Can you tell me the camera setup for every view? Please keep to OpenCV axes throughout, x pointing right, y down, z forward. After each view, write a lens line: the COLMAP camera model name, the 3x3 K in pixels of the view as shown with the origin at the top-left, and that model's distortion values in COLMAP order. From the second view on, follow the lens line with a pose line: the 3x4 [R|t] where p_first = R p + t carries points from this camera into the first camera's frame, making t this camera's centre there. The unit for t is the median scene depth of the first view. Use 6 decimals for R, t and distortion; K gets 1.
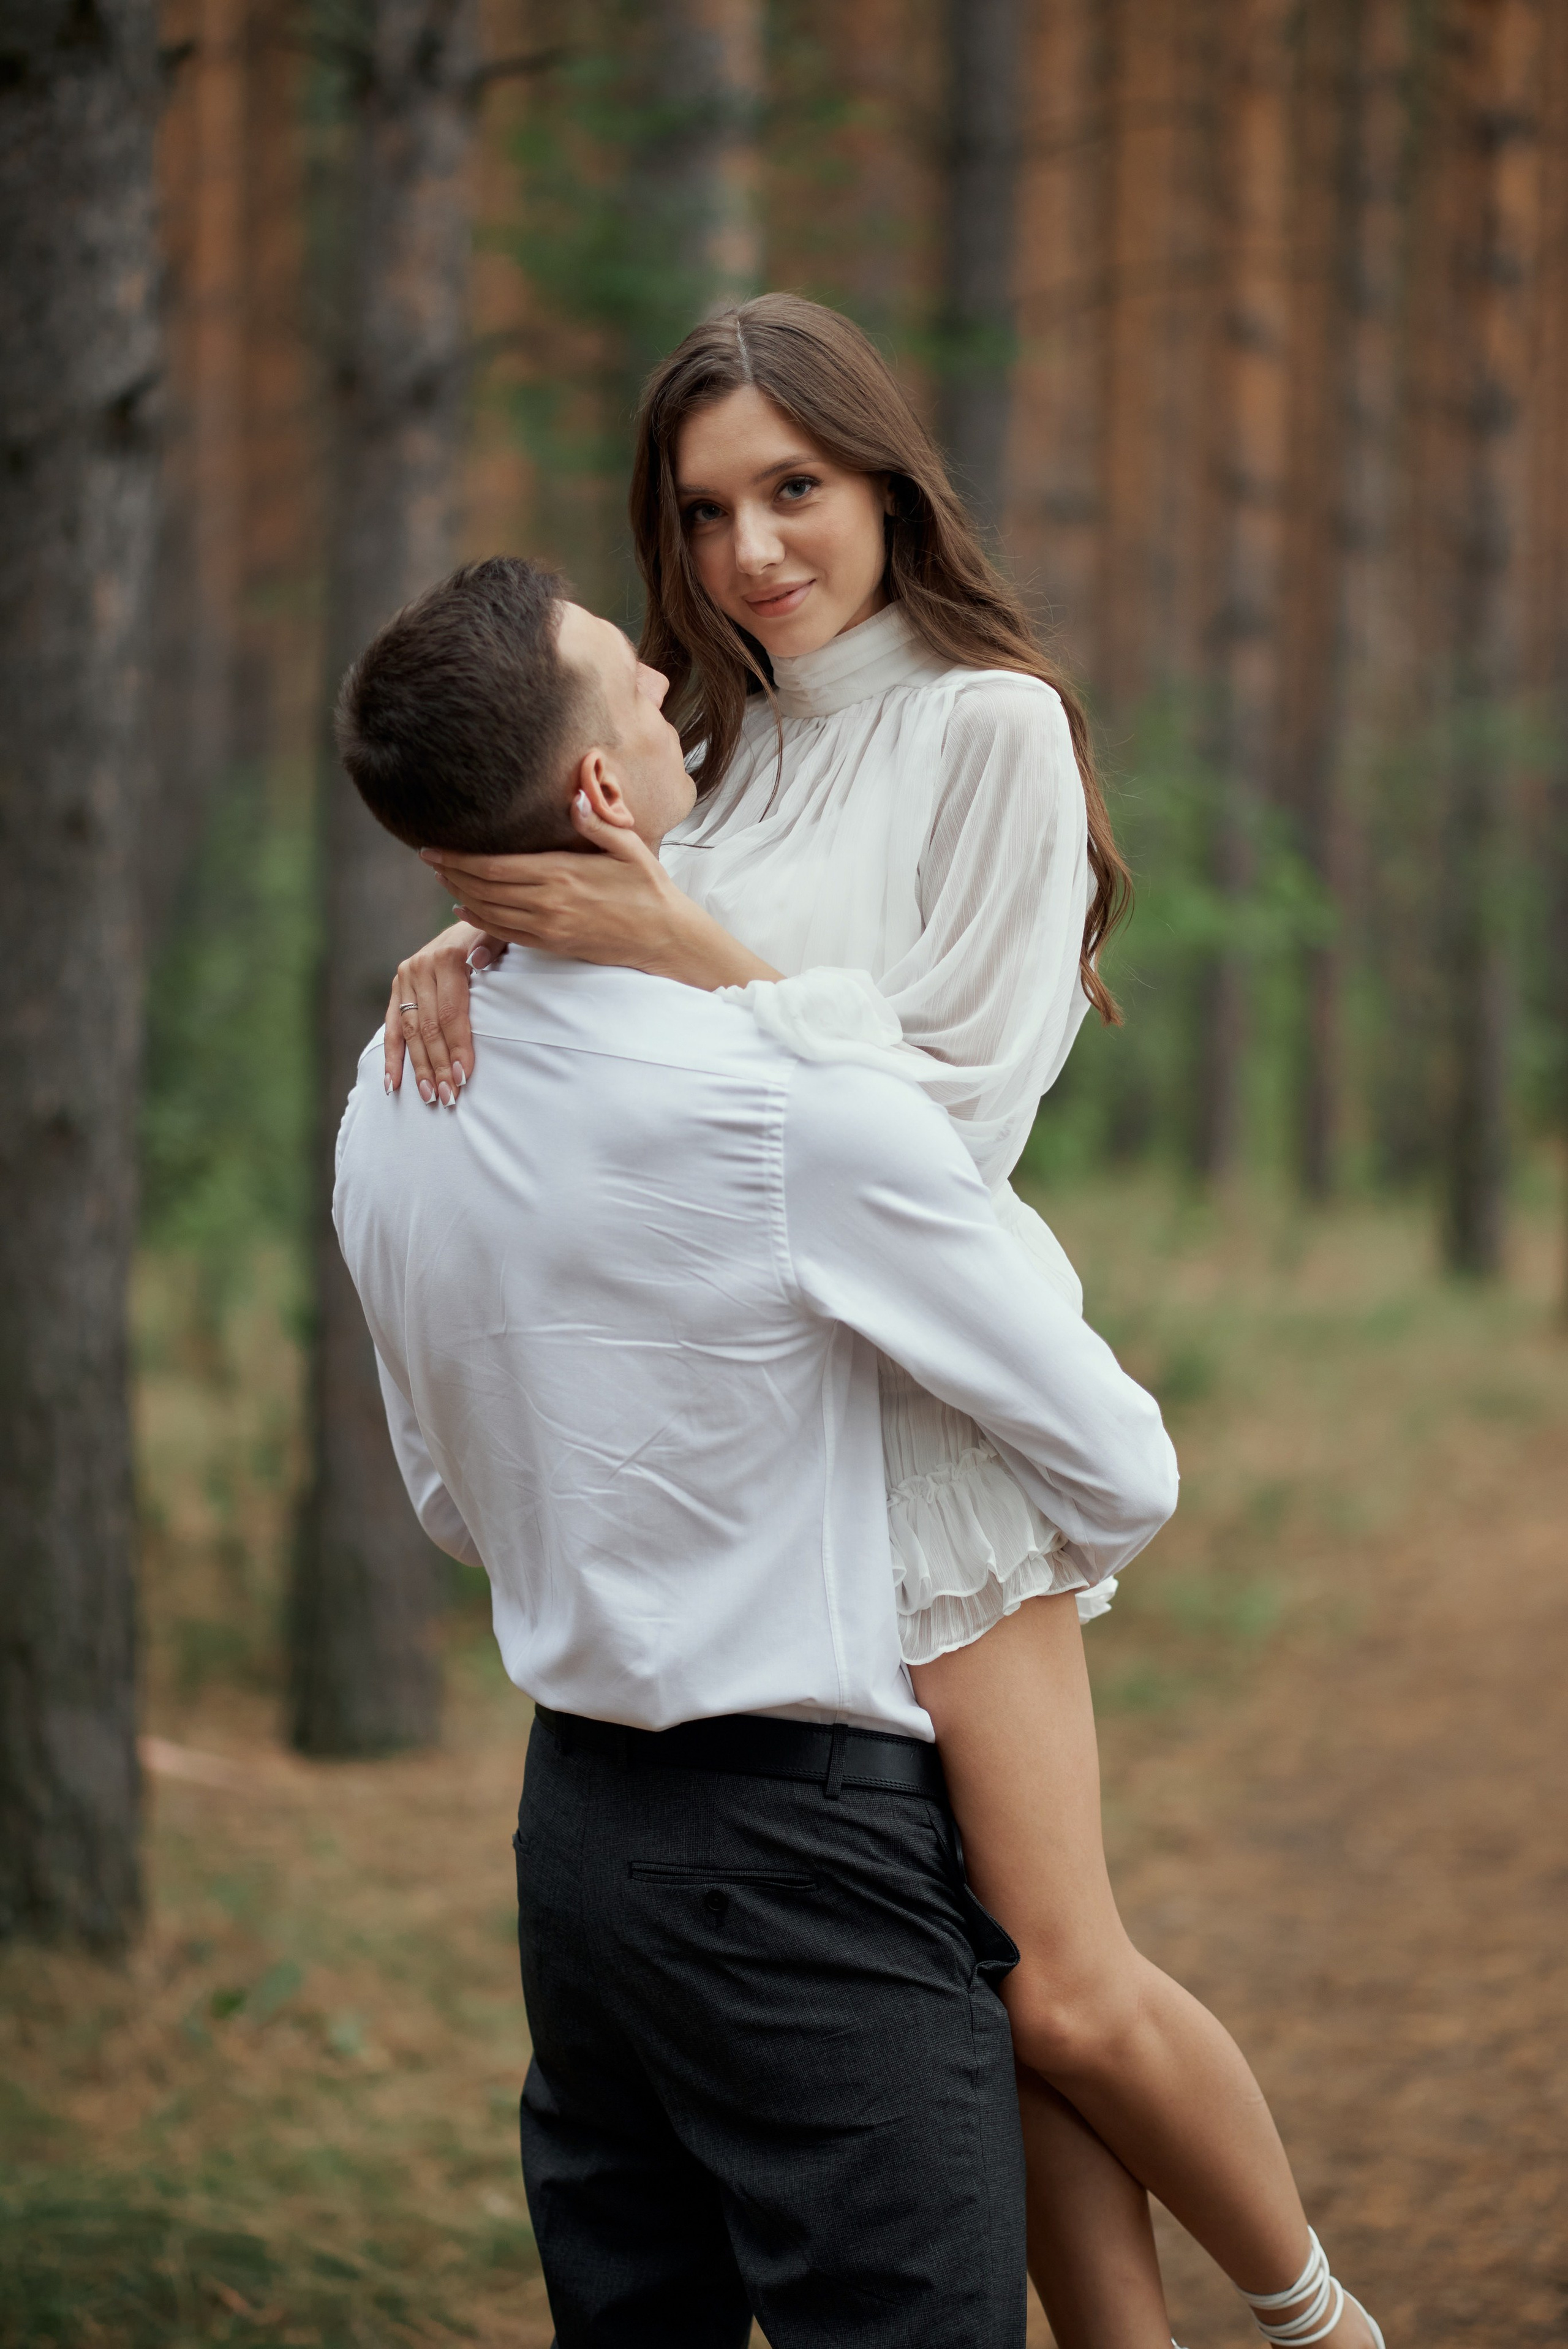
lens RADIAL K [[5398.6, 0, 784.0], [0, 5398.6, 1174.5], [0, 0, 1]] dist [-0.037834, 0.548722]
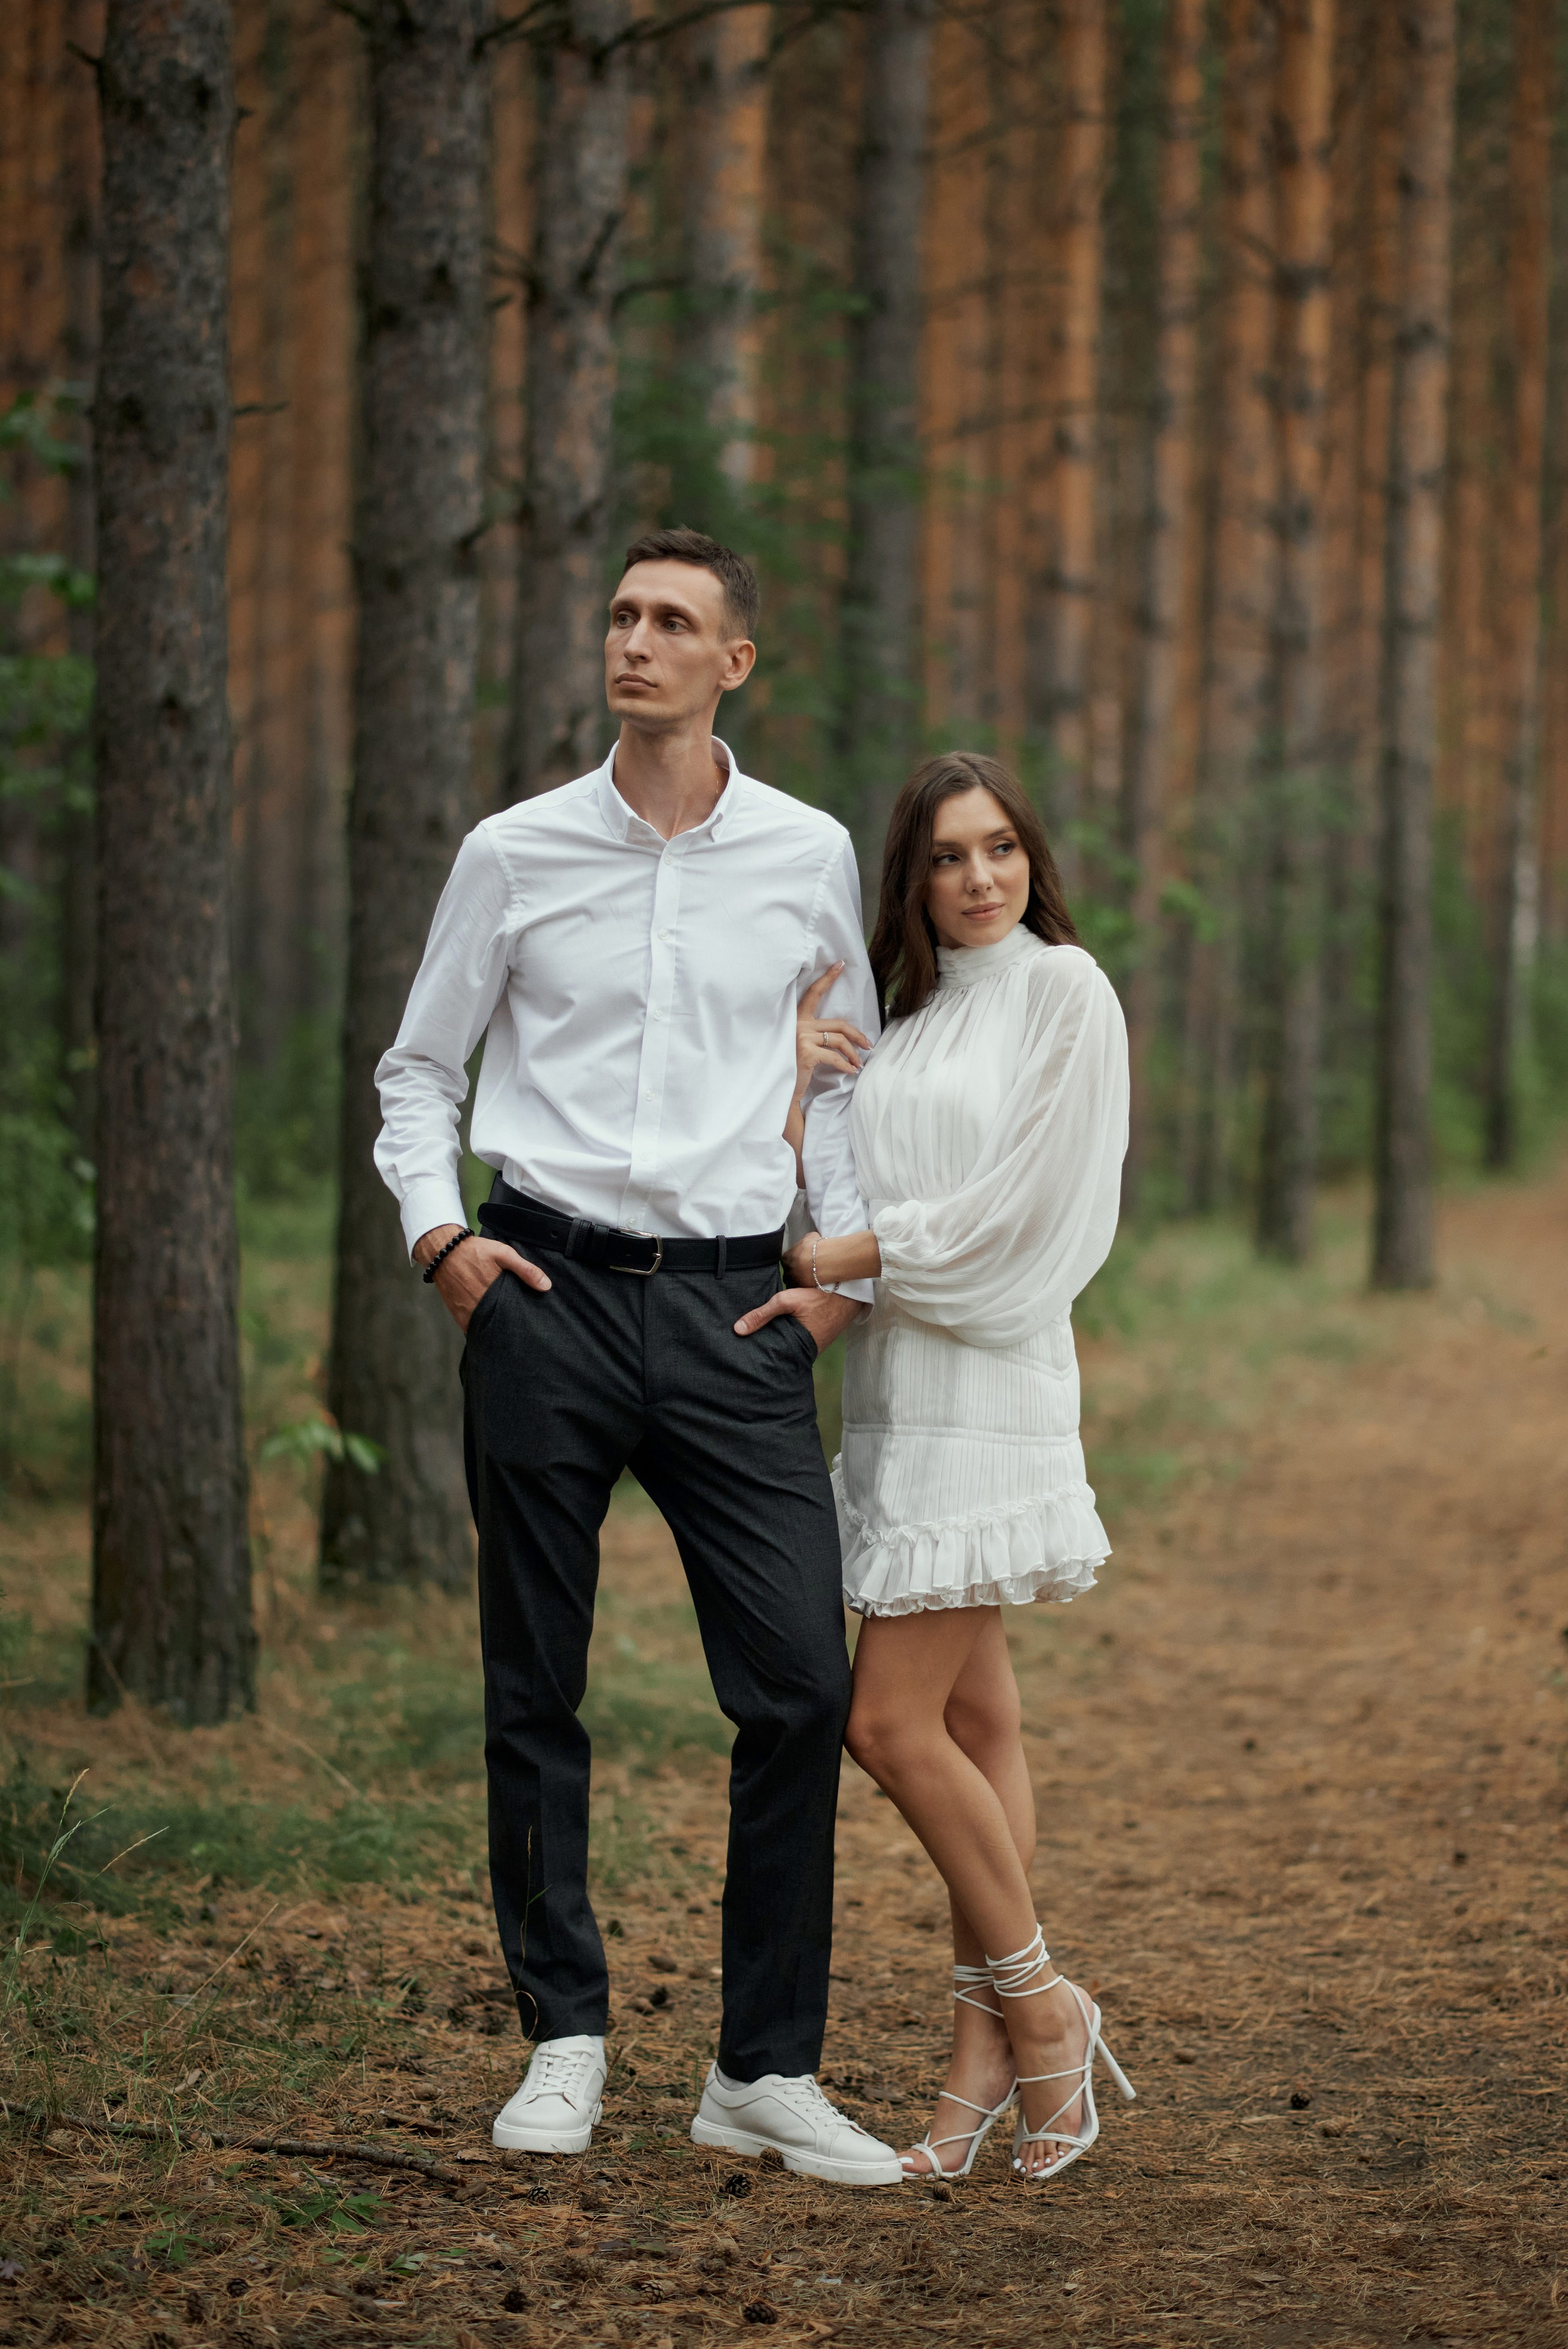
lens RADIAL K [[5517.5, 0, 784.0], [0, 5517.5, 1174.5], [0, 0, 1]] dist [-0.052448, 0.501371]
pose [[0.998705, -0.000106, 0.050866, -0.111117], [0.000953, 0.999861, -0.016627, 0.053974], [-0.050858, 0.016654, 0.998567, -0.497921]]
